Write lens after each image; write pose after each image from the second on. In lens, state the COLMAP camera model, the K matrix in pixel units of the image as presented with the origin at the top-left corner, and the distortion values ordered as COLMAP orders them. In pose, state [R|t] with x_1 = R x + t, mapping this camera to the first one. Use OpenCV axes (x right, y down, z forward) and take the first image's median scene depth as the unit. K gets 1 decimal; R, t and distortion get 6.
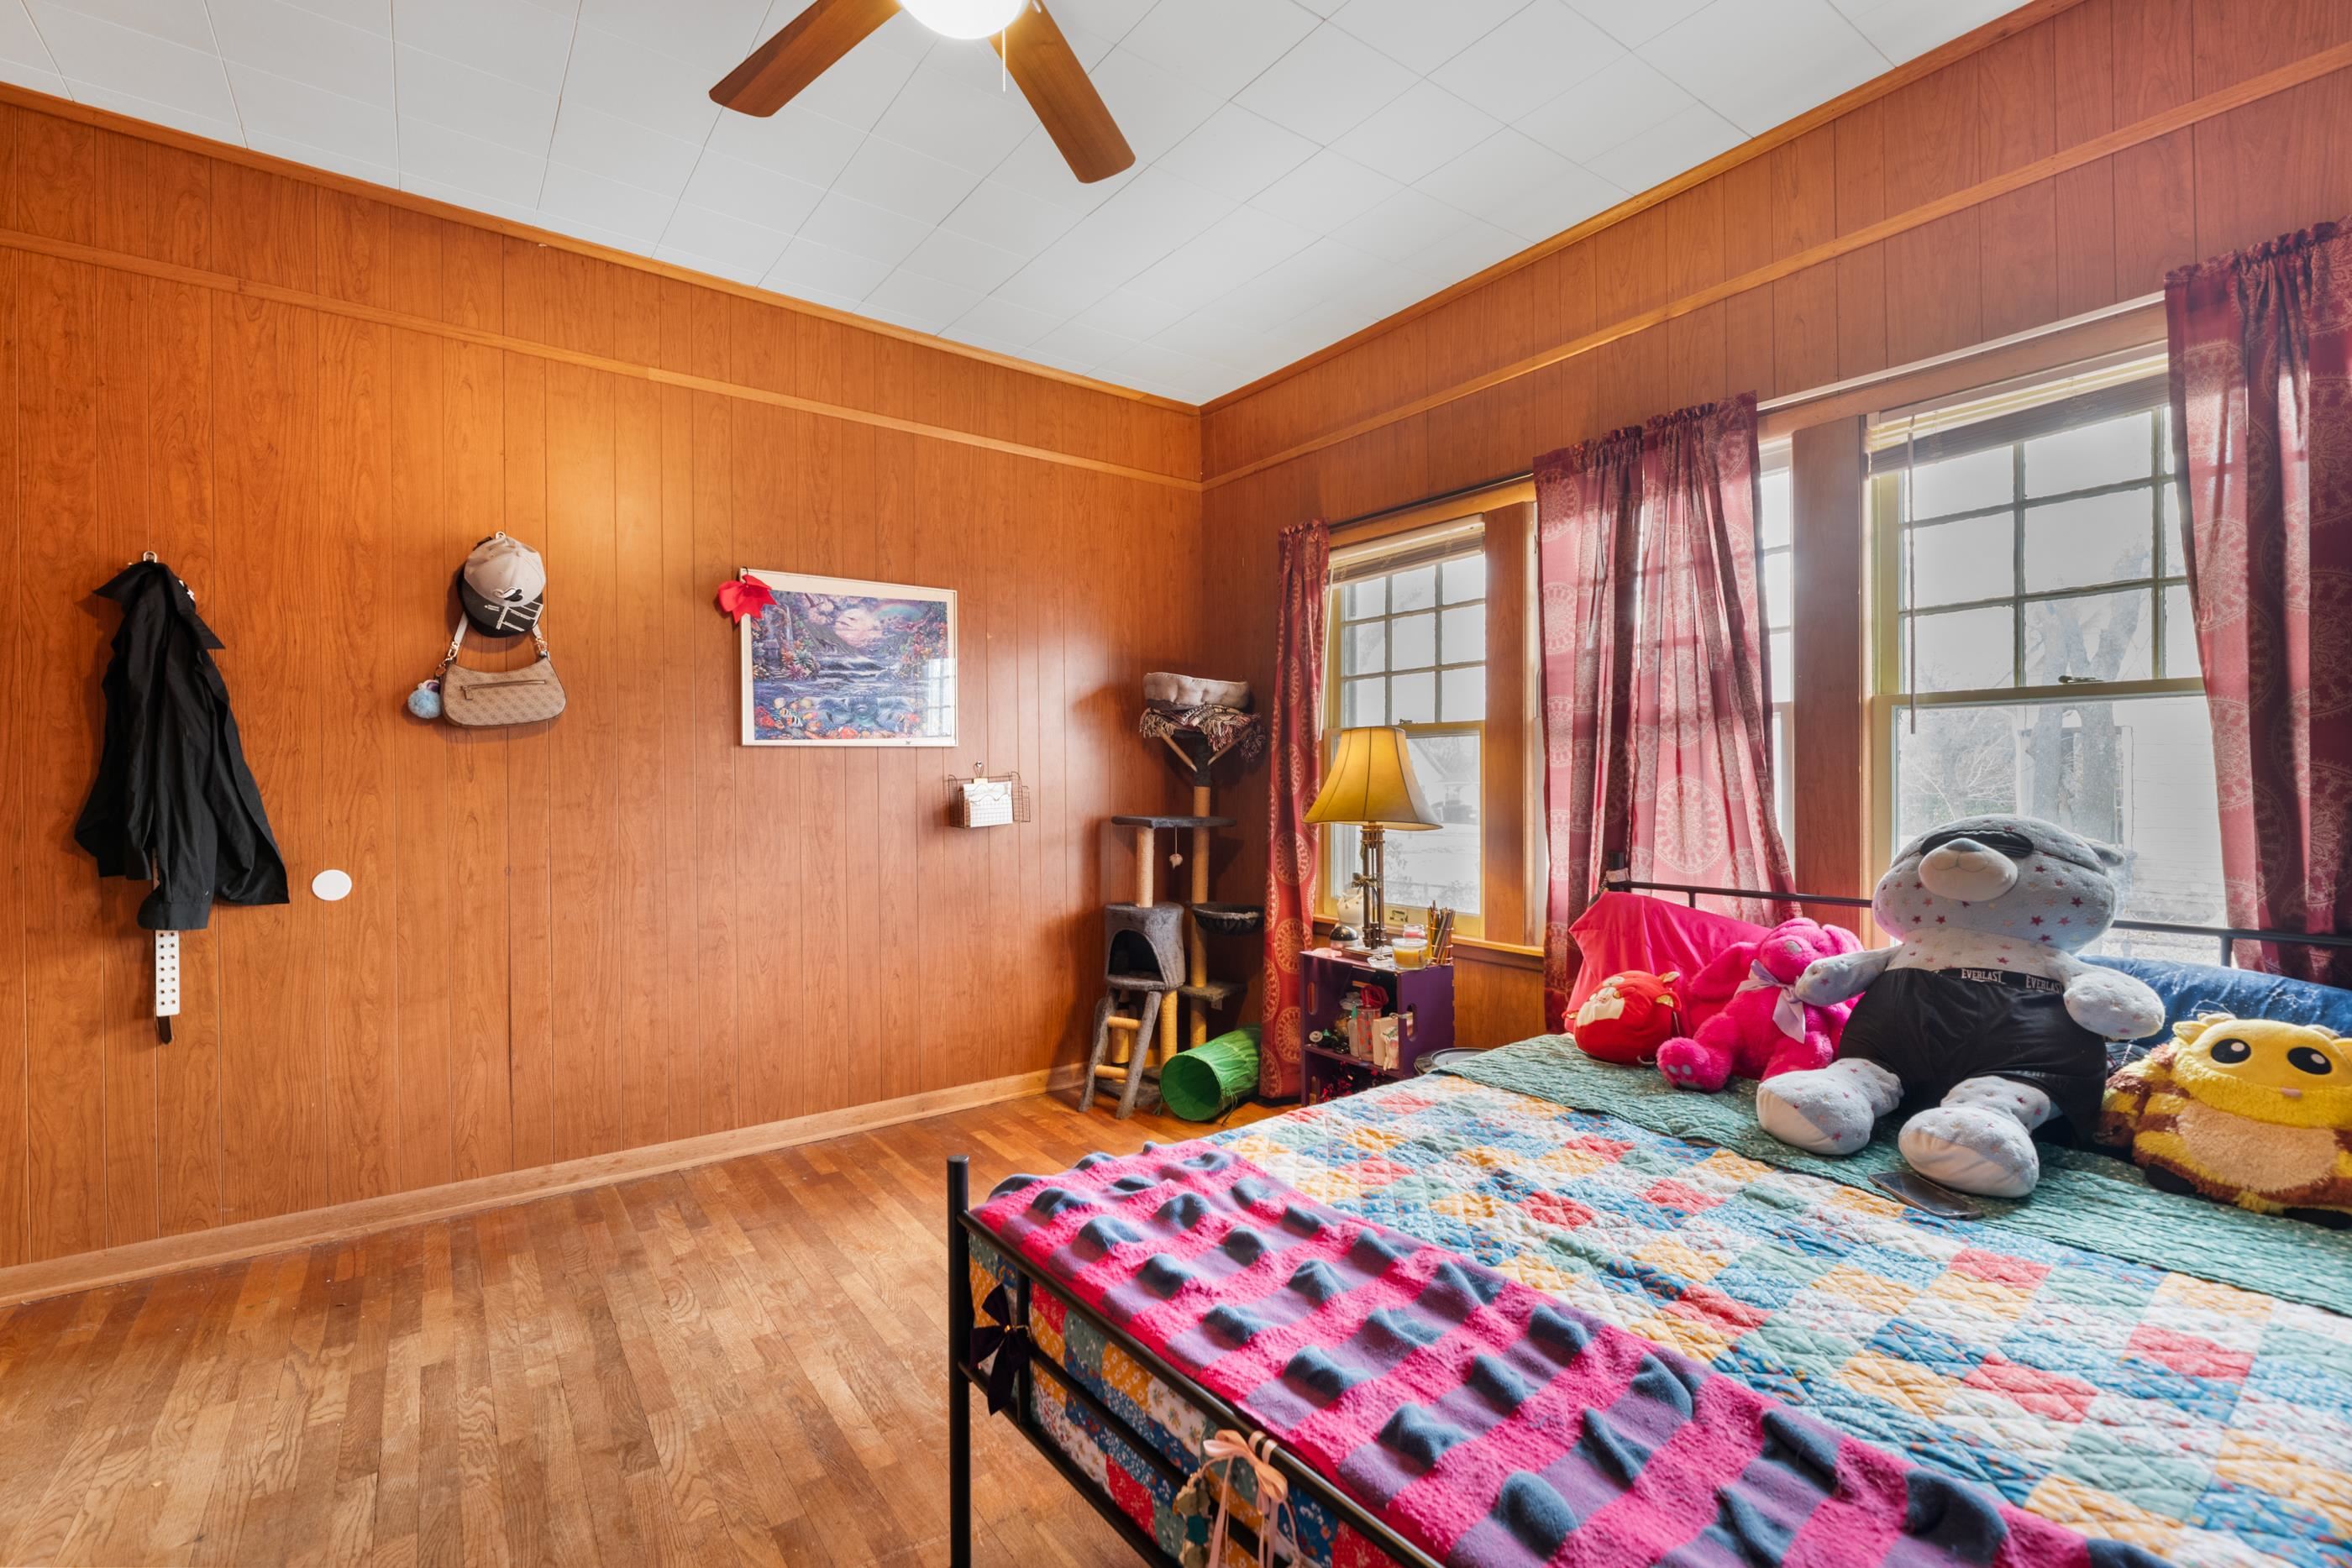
lens RADIAL K [[1030.0, 0, 1150.1], [0, 1030.0, 760.8], [0, 0, 1]] dist [-0.000781, -0.000450]
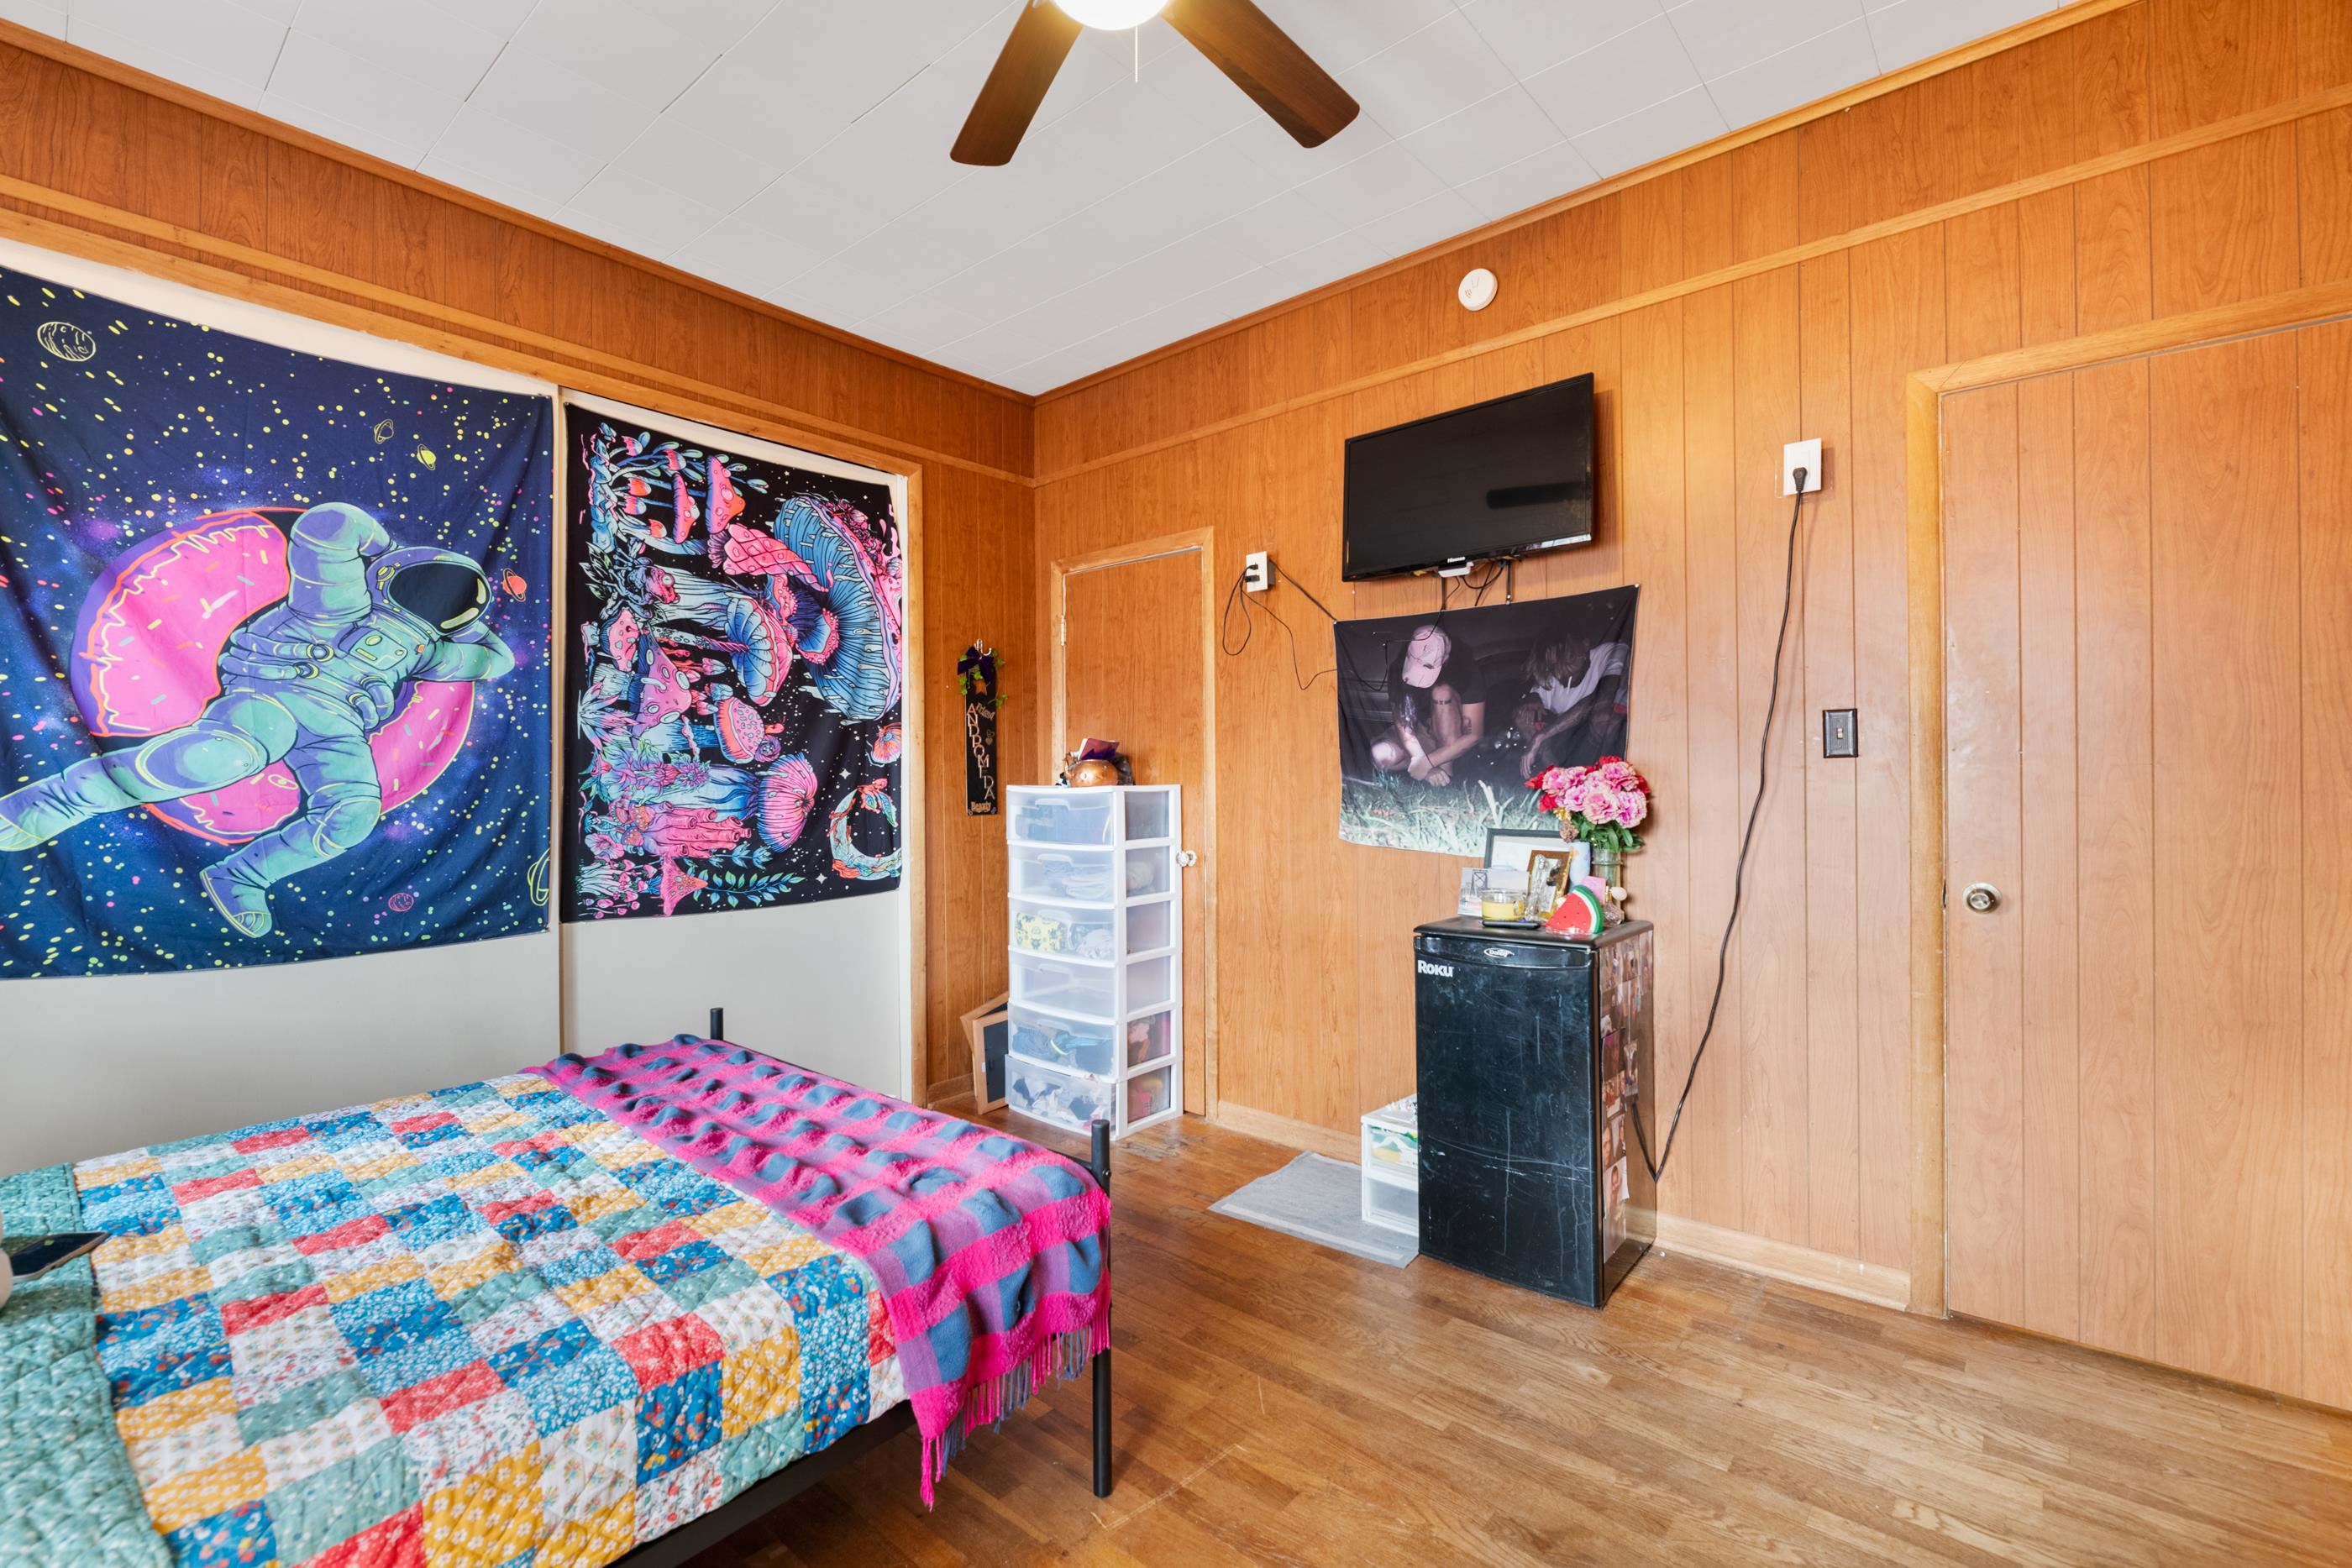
lens RADIAL K [[1019.4, 0, 1171.3], [0, 1019.4, 790.4], [0, 0, 1]] dist [-0.000852, -0.001053]
pose [[-0.972048, 0.024697, -0.233480, -0.000862], [0.023159, 0.999688, 0.009324, 0.026026], [0.233637, 0.003656, -0.972317, 1.505120]]
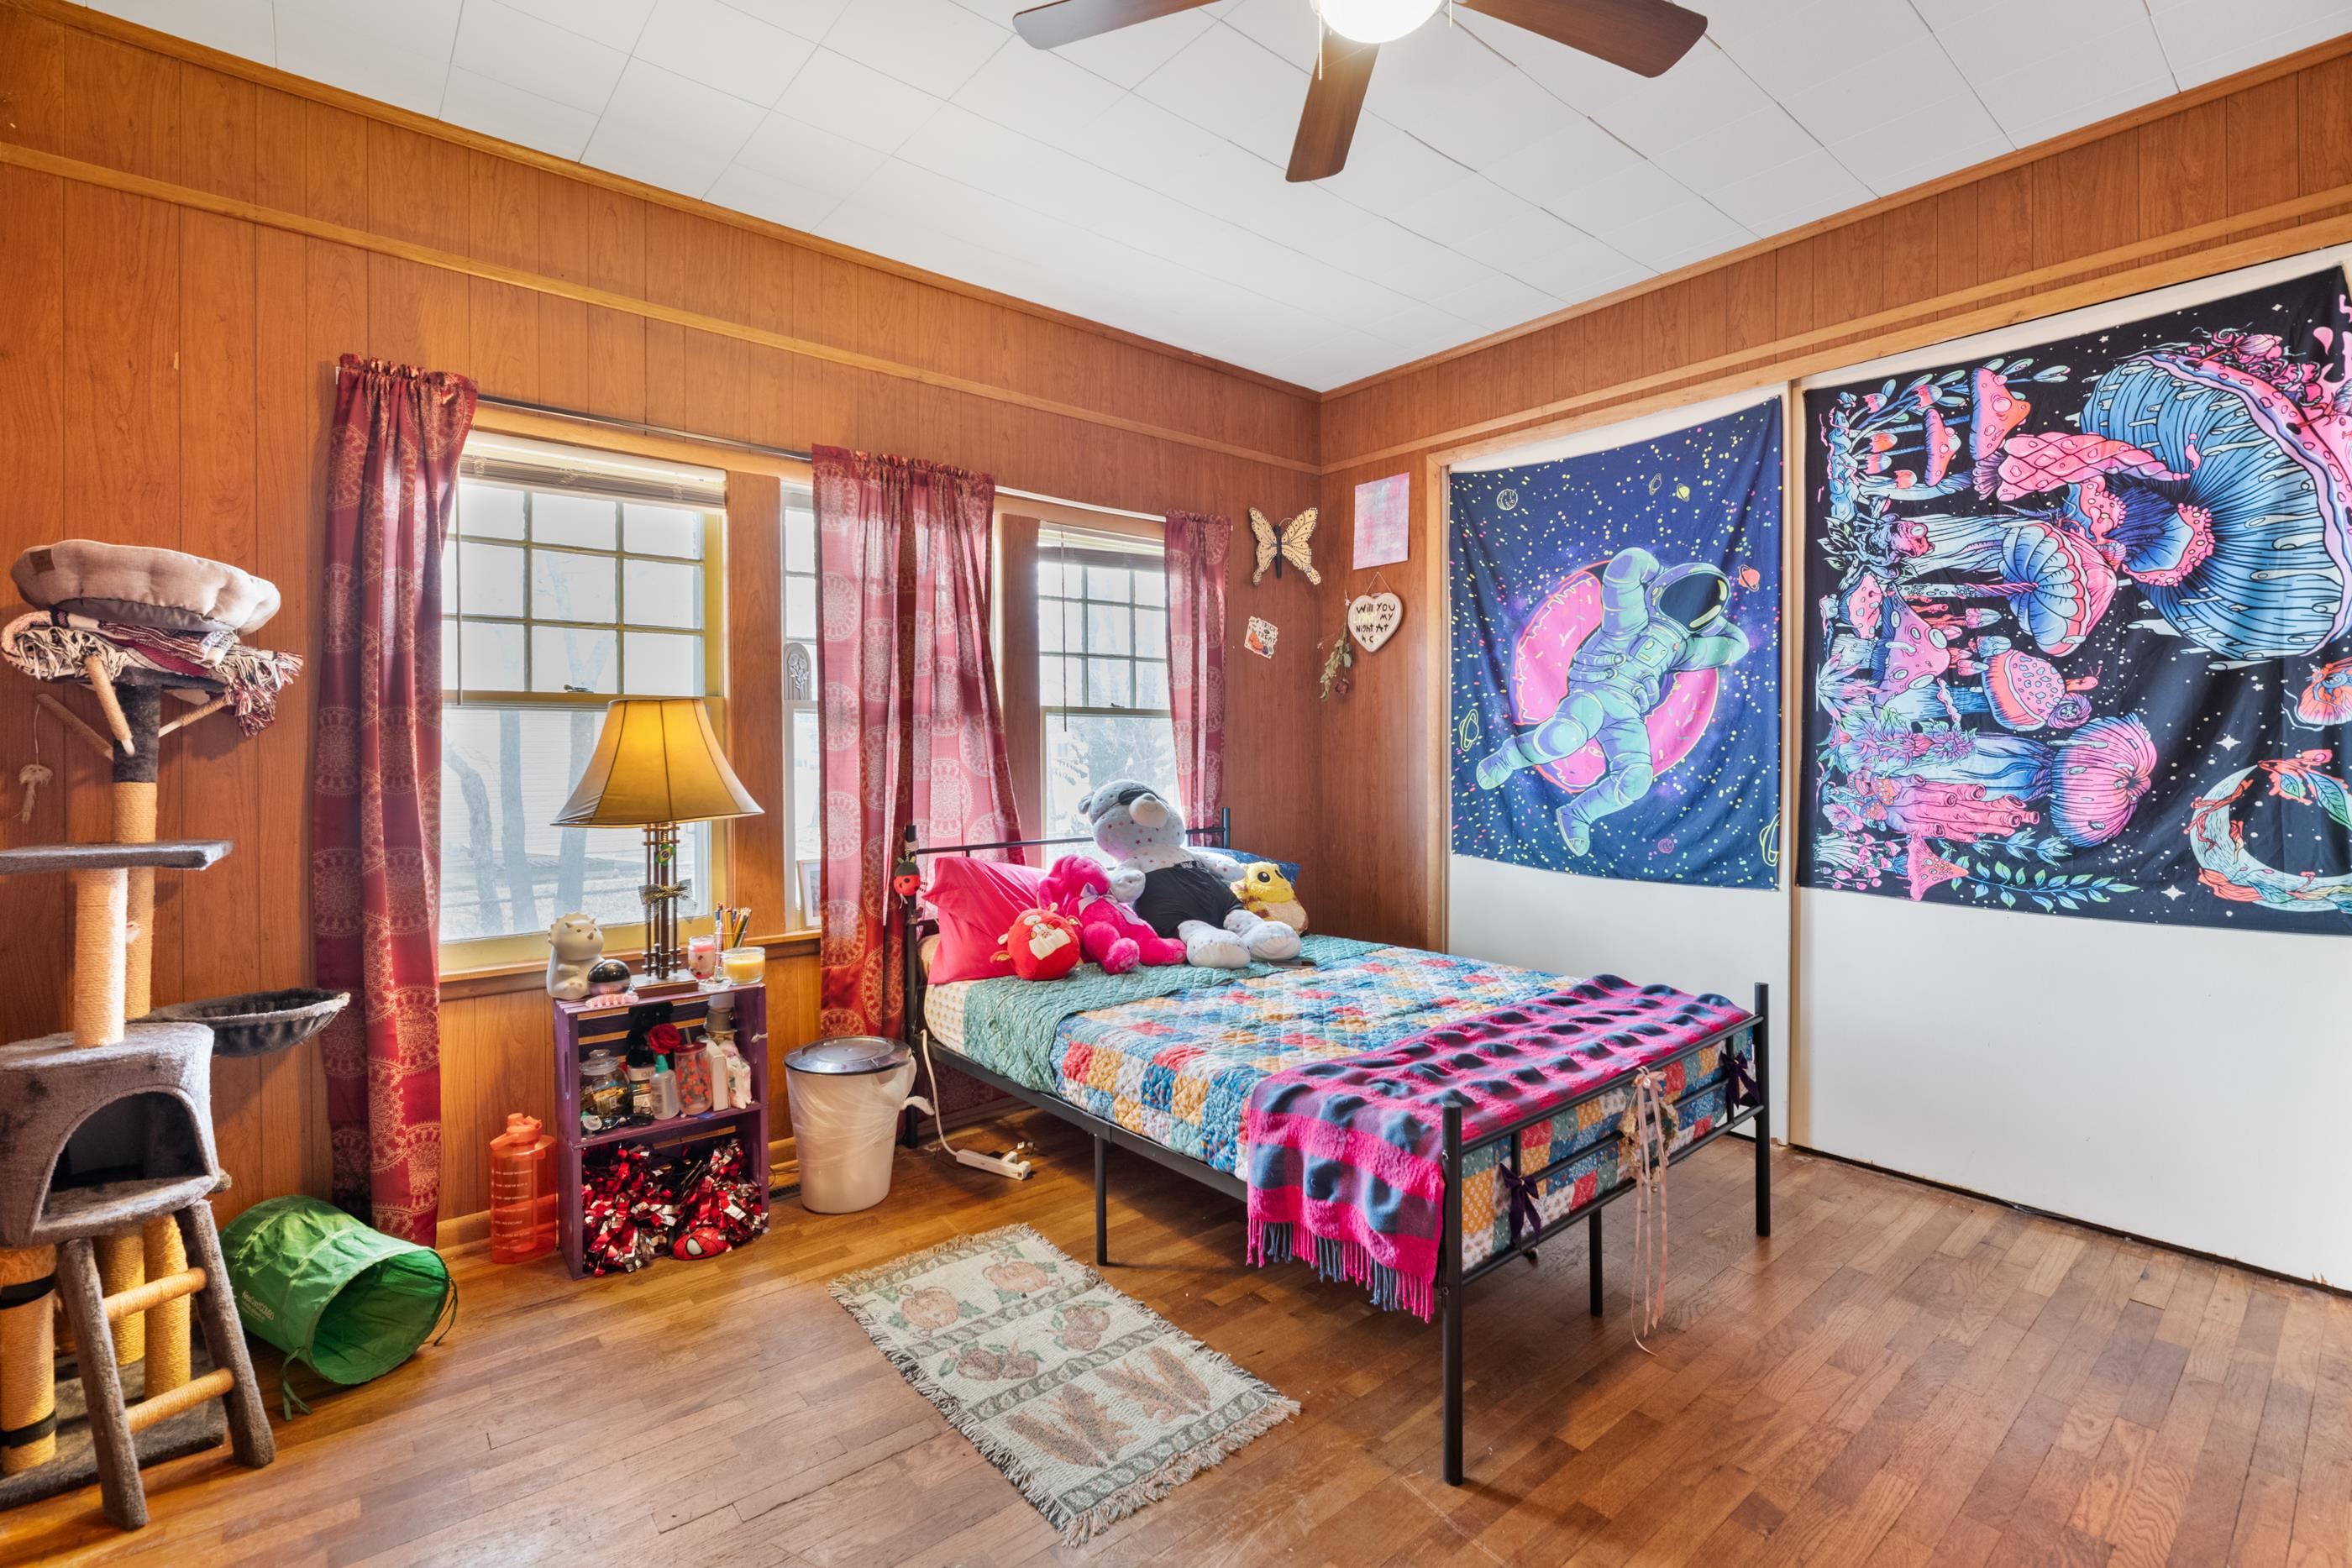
lens RADIAL K [[1030.0, 0, 1150.1], [0, 1030.0, 760.8], [0, 0, 1]] dist [-0.000781, -0.000450]
pose [[-0.059217, 0.008008, 0.998213, -0.897826], [-0.001427, 0.999966, -0.008107, 0.032796], [-0.998244, -0.001904, -0.059204, 1.004962]]
